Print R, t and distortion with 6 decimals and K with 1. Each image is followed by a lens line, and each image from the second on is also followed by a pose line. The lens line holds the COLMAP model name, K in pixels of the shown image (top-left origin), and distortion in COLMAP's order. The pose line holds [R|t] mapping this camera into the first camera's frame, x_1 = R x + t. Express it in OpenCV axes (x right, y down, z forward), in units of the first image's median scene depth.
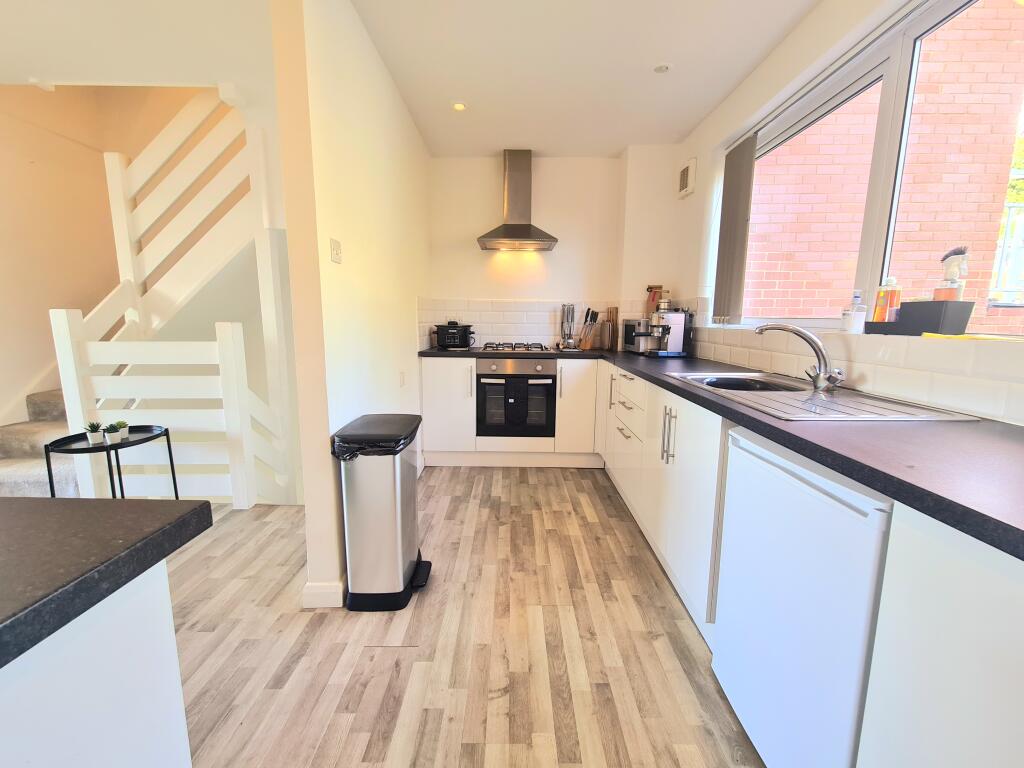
lens RADIAL K [[425.1, 0, 511.0], [0, 425.1, 383.6], [0, 0, 1]] dist [-0.000914, -0.000197]
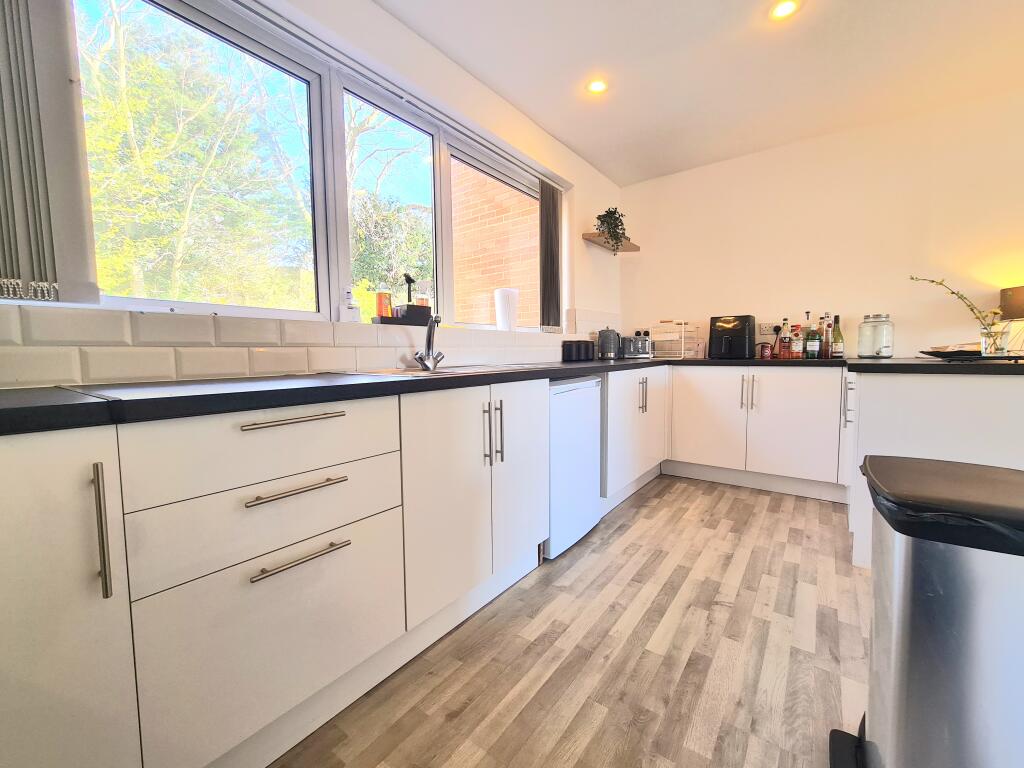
lens RADIAL K [[425.1, 0, 511.0], [0, 425.1, 383.6], [0, 0, 1]] dist [-0.000914, -0.000197]
pose [[-0.806195, -0.043753, 0.590029, -0.180708], [0.093655, 0.975251, 0.200286, -0.158036], [-0.584190, 0.216729, -0.782145, 1.695789]]
